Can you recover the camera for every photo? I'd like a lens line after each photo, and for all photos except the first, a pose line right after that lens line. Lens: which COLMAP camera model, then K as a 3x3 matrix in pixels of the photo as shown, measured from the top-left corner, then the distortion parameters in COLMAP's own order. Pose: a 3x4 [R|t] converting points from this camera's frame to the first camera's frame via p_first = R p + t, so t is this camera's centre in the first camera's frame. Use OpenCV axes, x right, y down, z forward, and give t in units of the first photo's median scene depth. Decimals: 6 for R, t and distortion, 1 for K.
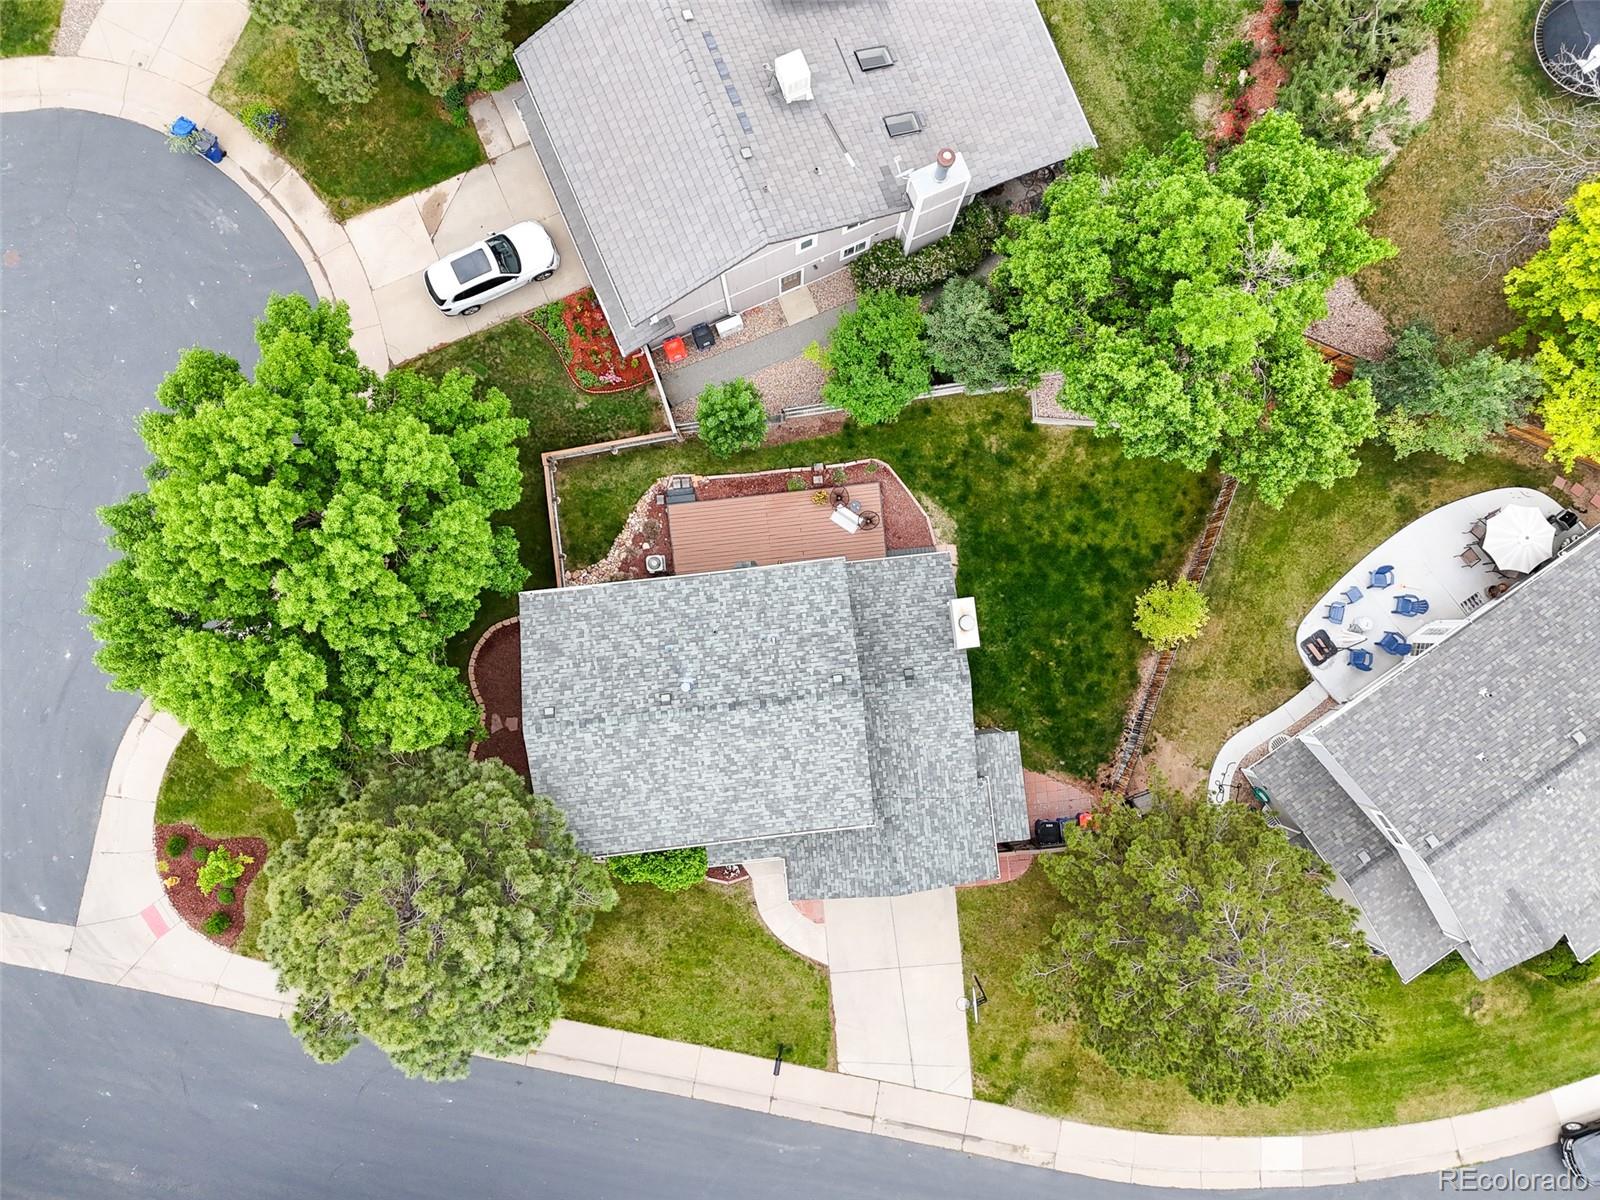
lens RADIAL K [[1164.6, 0, 800.0], [0, 1164.6, 600.0], [0, 0, 1]] dist [0.030225, -0.002283]
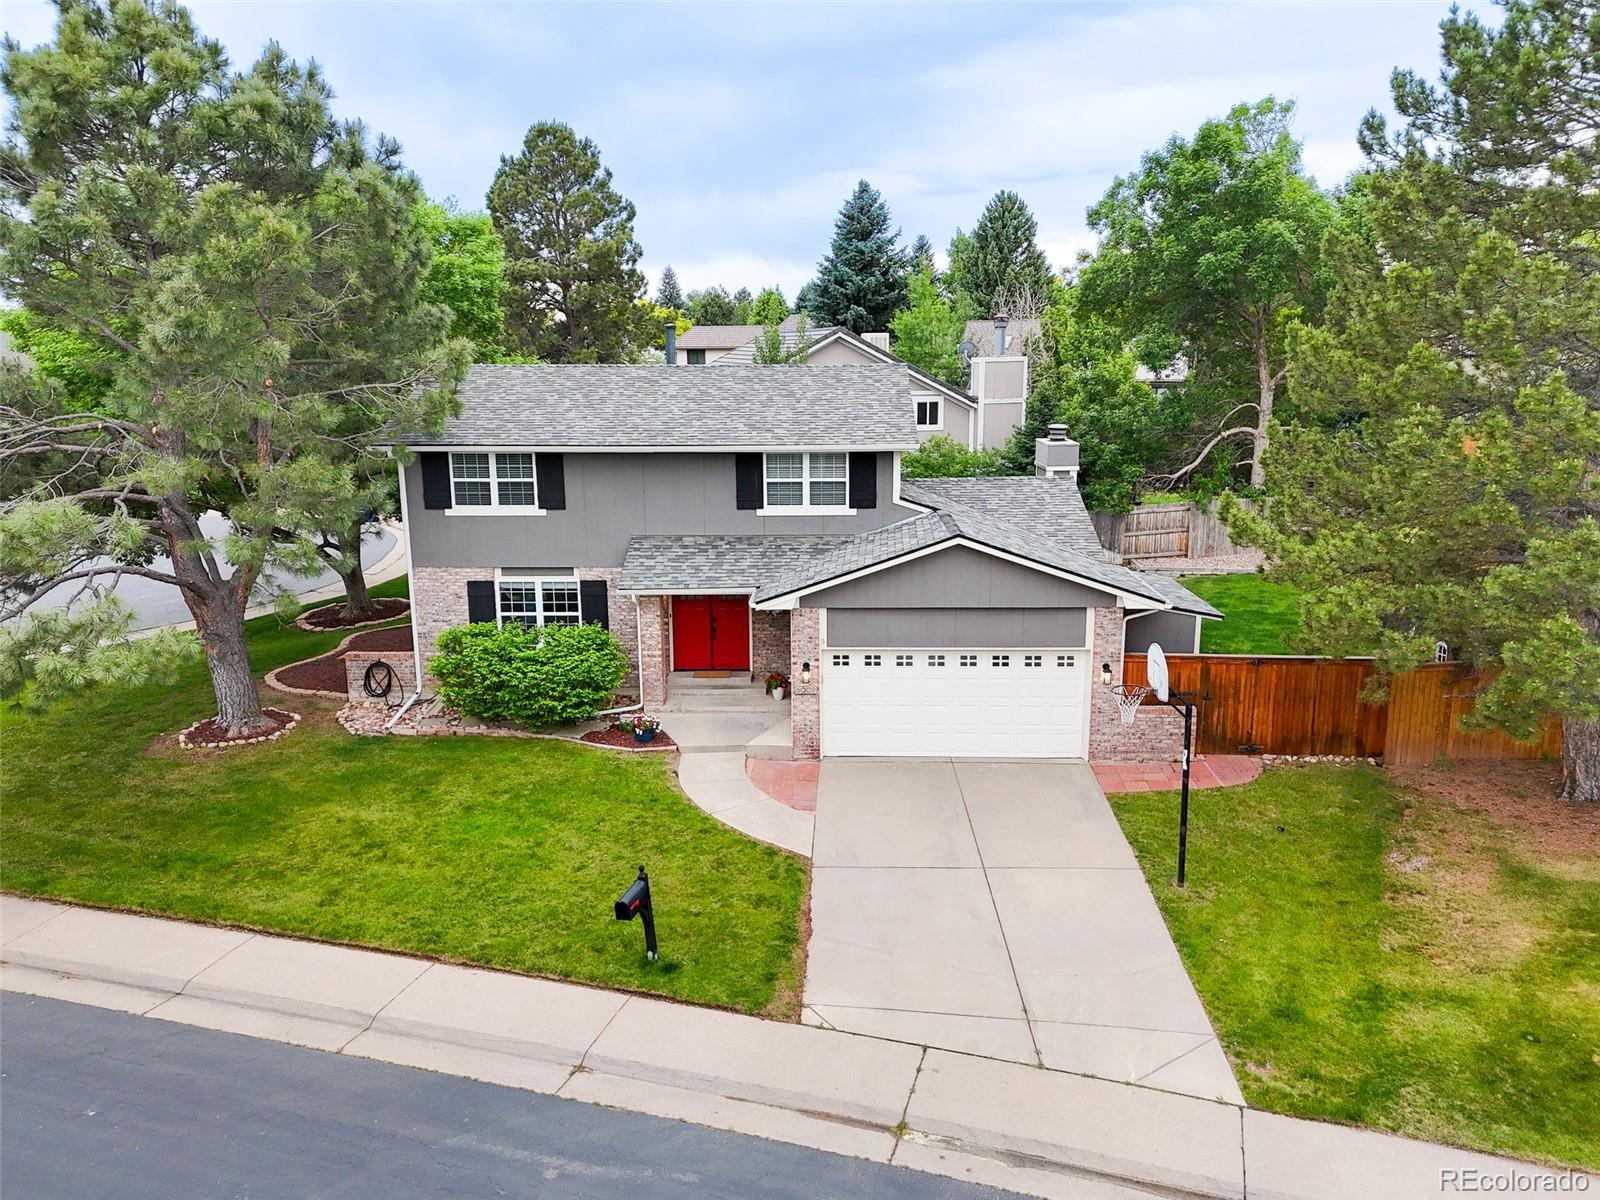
lens RADIAL K [[1164.6, 0, 800.0], [0, 1164.6, 600.0], [0, 0, 1]] dist [0.030225, -0.002283]
pose [[0.989805, 0.003522, -0.142384, 0.079221], [-0.140039, 0.206381, -0.968399, 0.697699], [0.025975, 0.978465, 0.204770, 0.817139]]
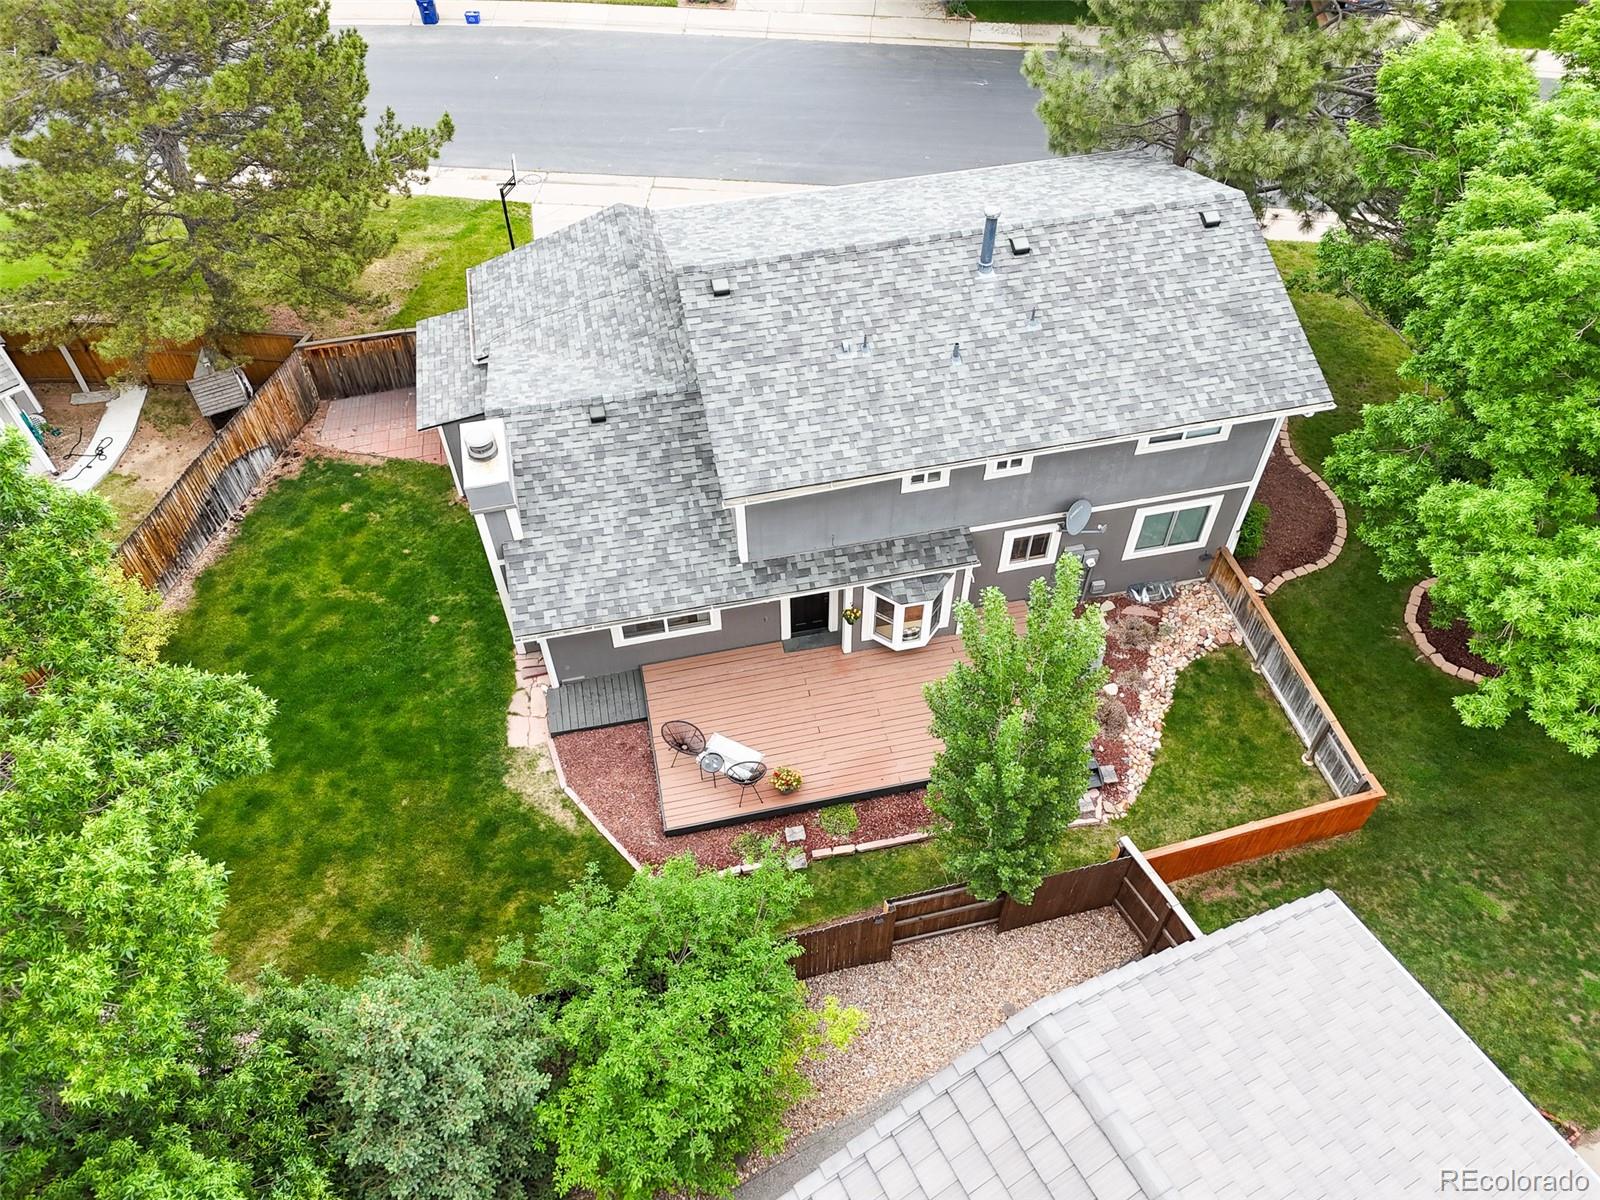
lens RADIAL K [[1164.6, 0, 800.0], [0, 1164.6, 600.0], [0, 0, 1]] dist [0.030225, -0.002283]
pose [[-0.994400, 0.080927, -0.067970, 0.038153], [-0.105555, -0.728793, 0.676549, -0.354380], [0.005215, 0.679934, 0.733254, 0.588307]]
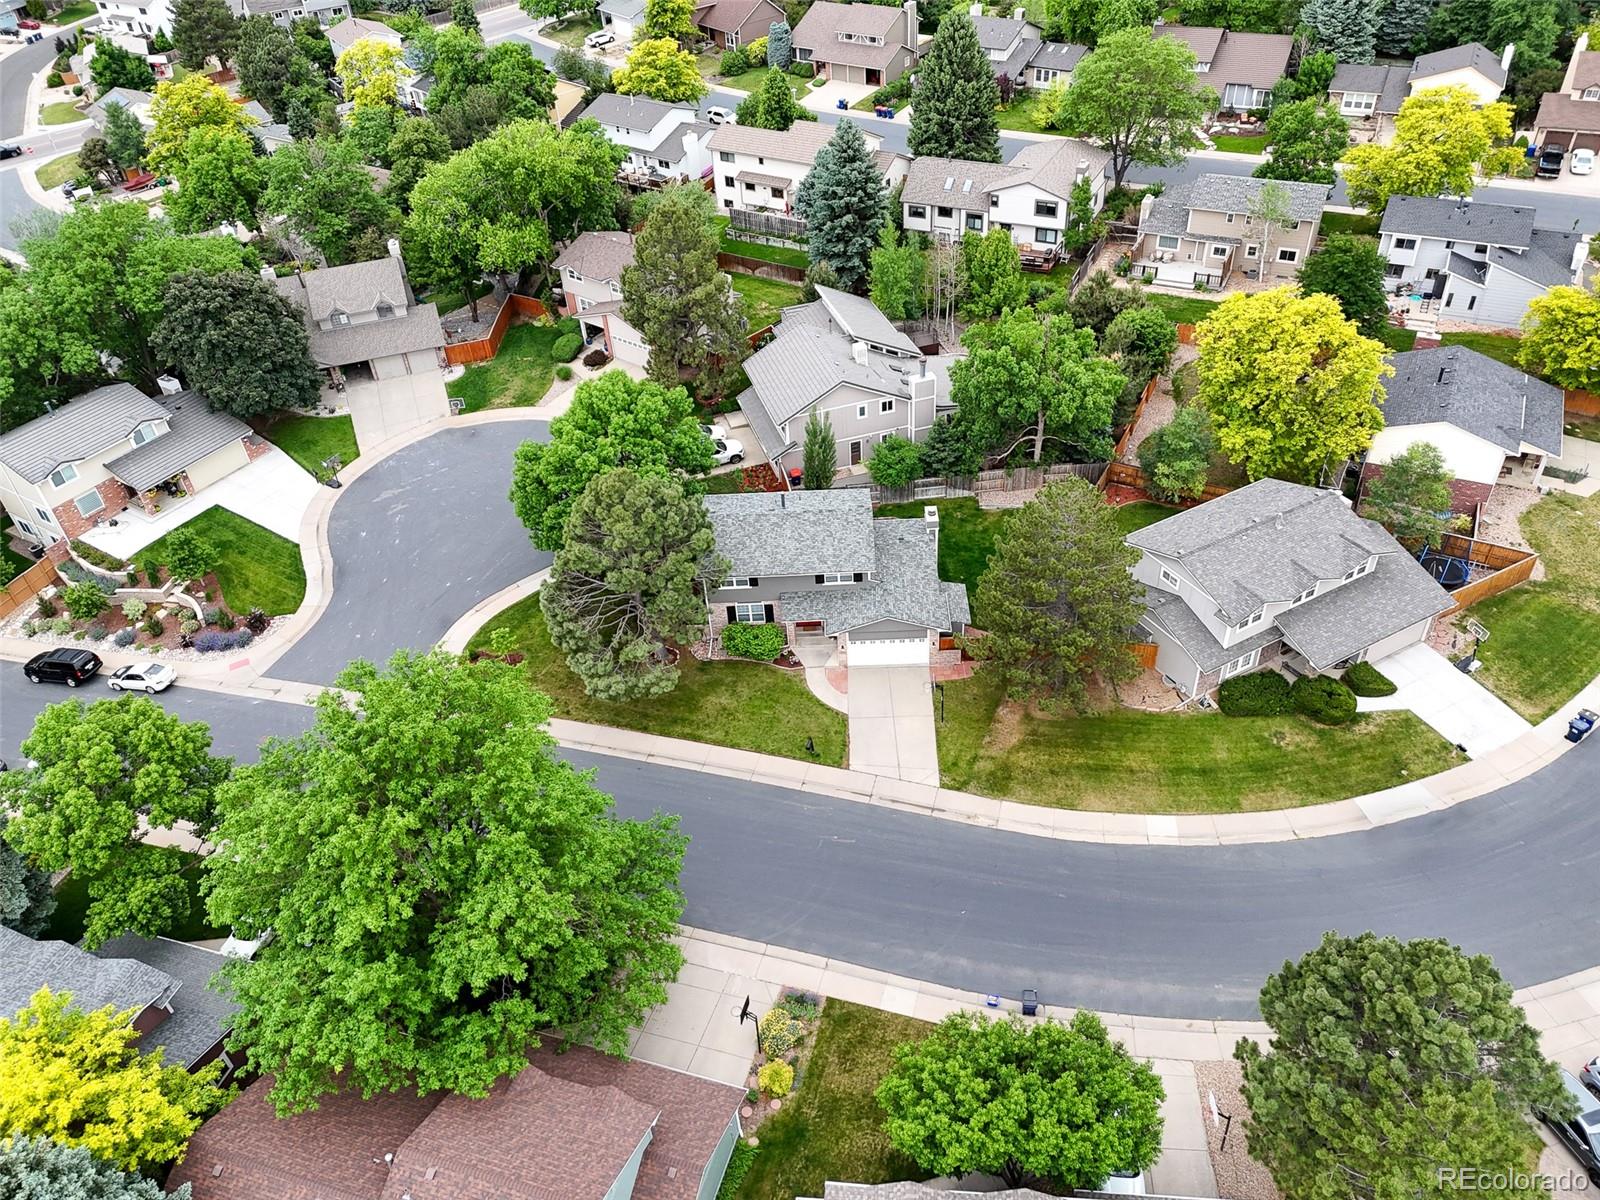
lens RADIAL K [[1164.6, 0, 800.0], [0, 1164.6, 600.0], [0, 0, 1]] dist [0.030225, -0.002283]
pose [[0.990978, 0.020046, -0.132517, 0.163104], [-0.113386, 0.652573, -0.749194, 1.382115], [0.071459, 0.757461, 0.648958, -0.129889]]
